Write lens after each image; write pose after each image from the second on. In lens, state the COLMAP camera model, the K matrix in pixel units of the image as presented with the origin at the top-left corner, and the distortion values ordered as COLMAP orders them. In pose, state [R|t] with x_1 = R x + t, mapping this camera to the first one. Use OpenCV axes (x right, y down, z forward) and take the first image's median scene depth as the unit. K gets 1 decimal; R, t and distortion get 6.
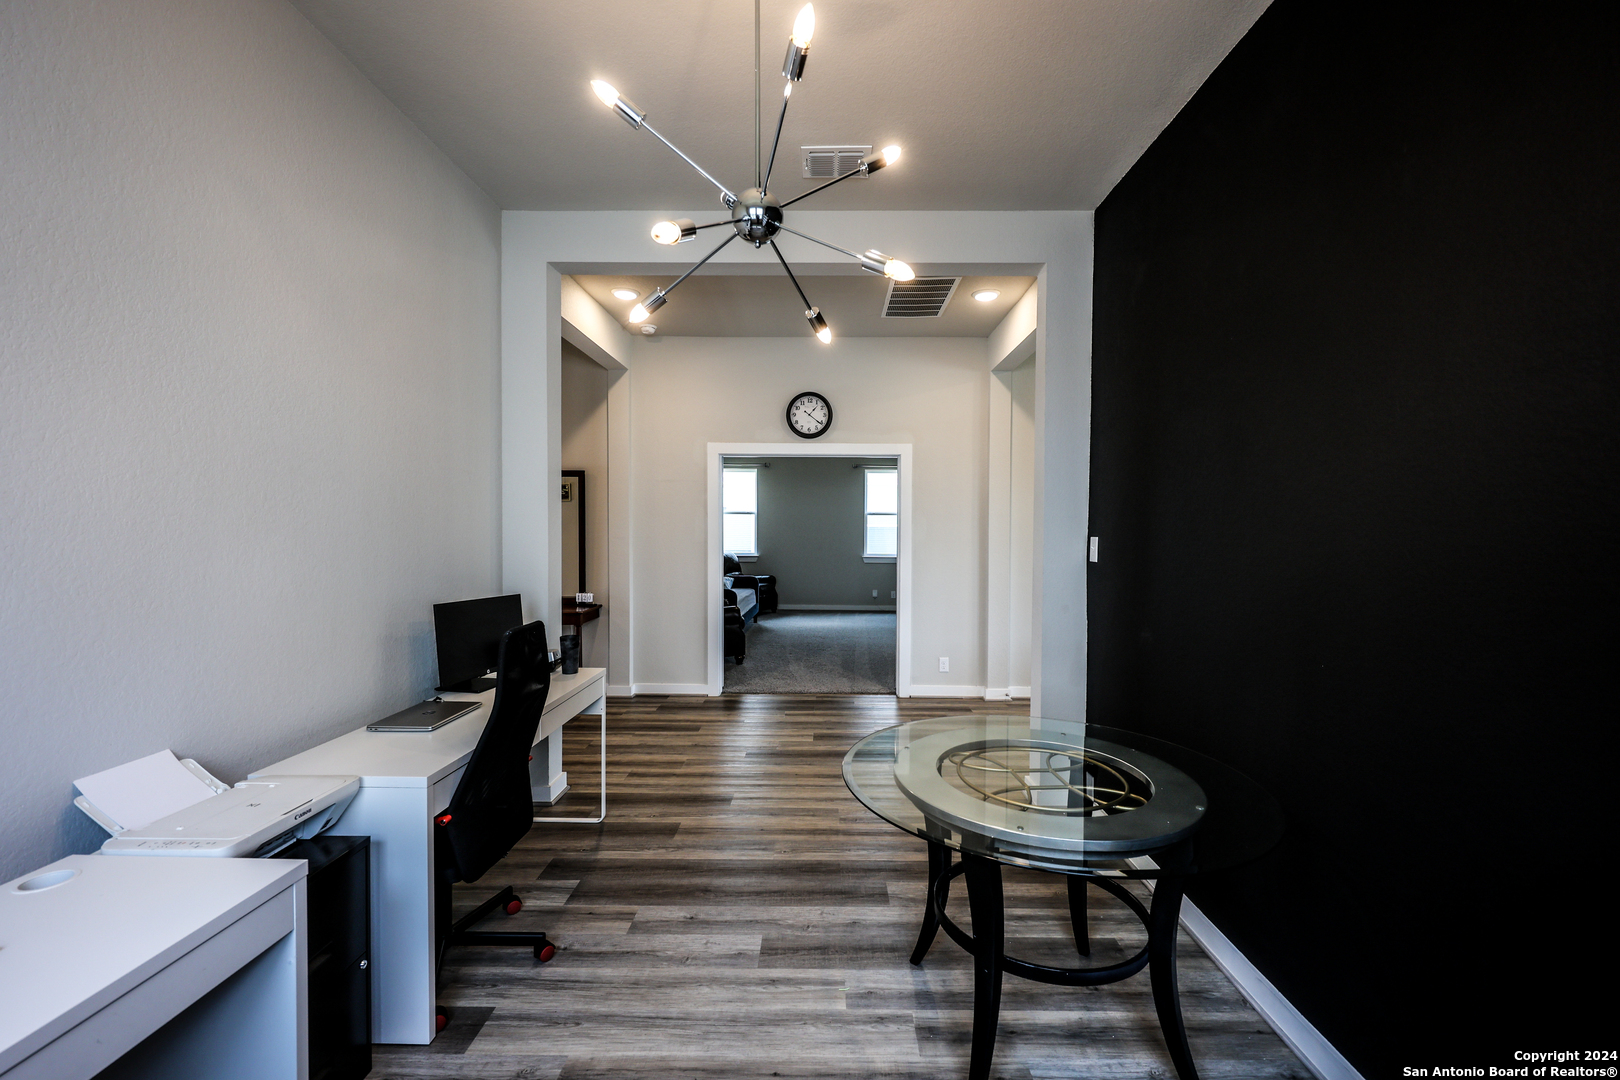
lens RADIAL K [[650.6, 0, 811.9], [0, 650.6, 542.0], [0, 0, 1]] dist [0.000189, 0.000106]
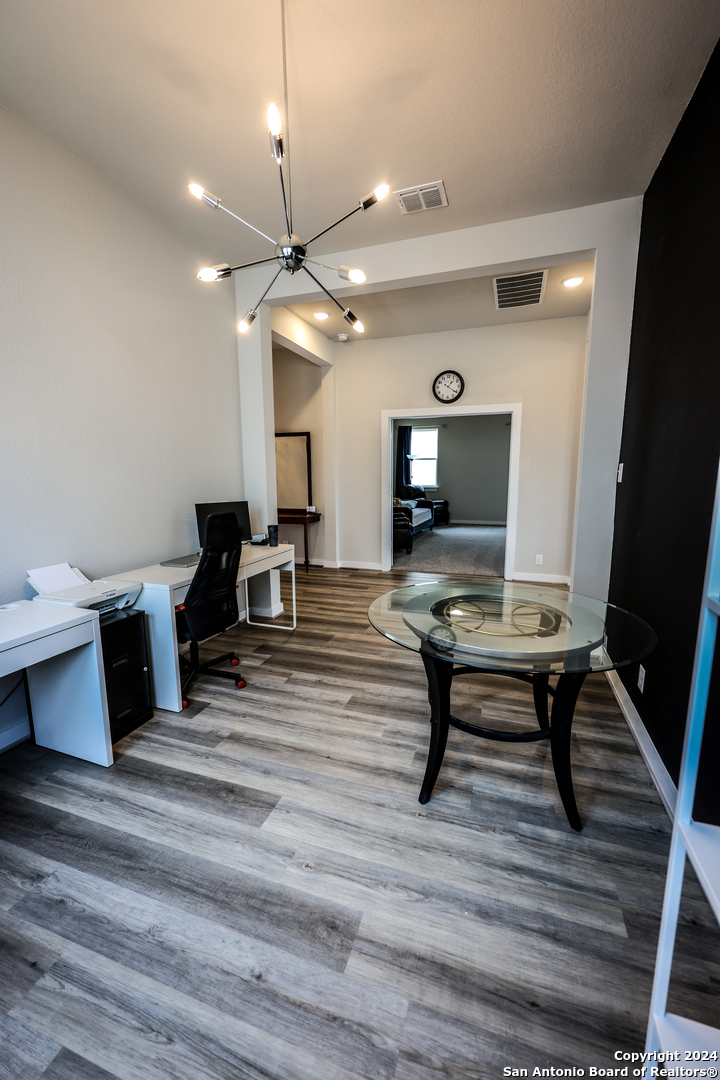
lens RADIAL K [[424.8, 0, 357.2], [0, 424.8, 537.8], [0, 0, 1]] dist [-0.000066, -0.000095]
pose [[0.948147, 0.038611, -0.315479, 0.257923], [0.003151, 0.991403, 0.130806, 0.035499], [0.317818, -0.125017, 0.939874, -0.012729]]
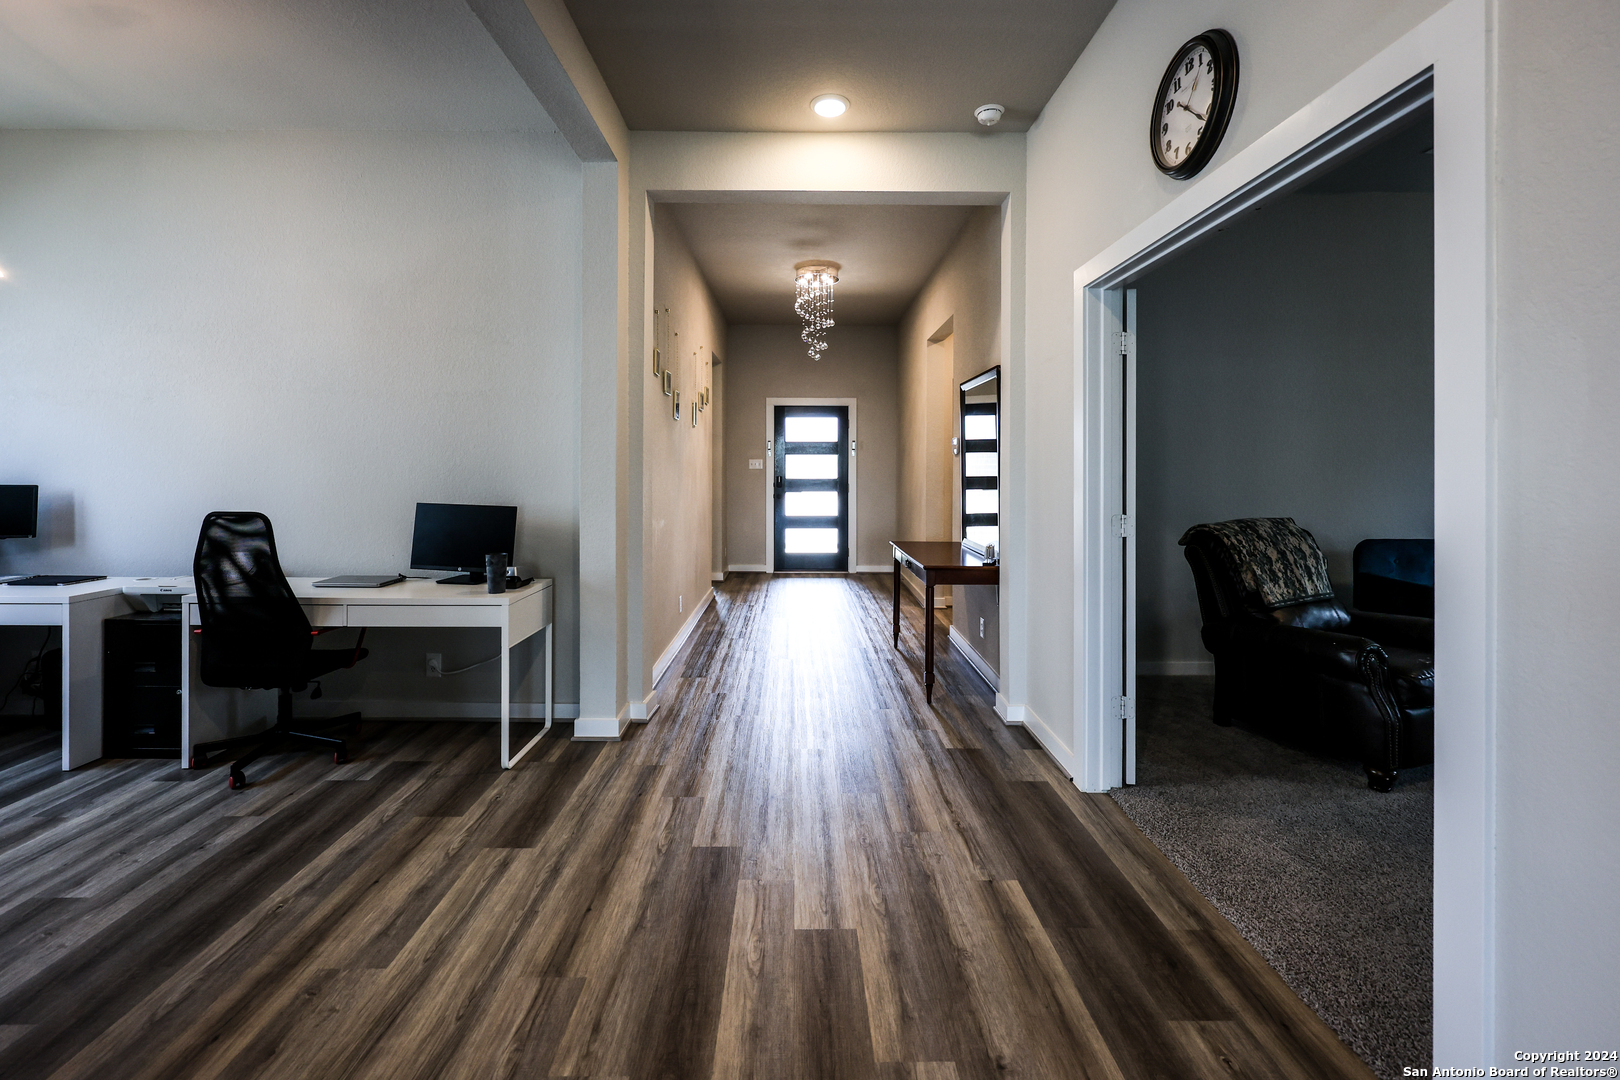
lens RADIAL K [[677.7, 0, 809.5], [0, 677.7, 464.5], [0, 0, 1]] dist [0.000252, -0.000025]
pose [[0.033283, -0.005581, -0.999430, 0.793756], [-0.024493, 0.999680, -0.006398, 0.012977], [0.999146, 0.024692, 0.033136, 1.770159]]
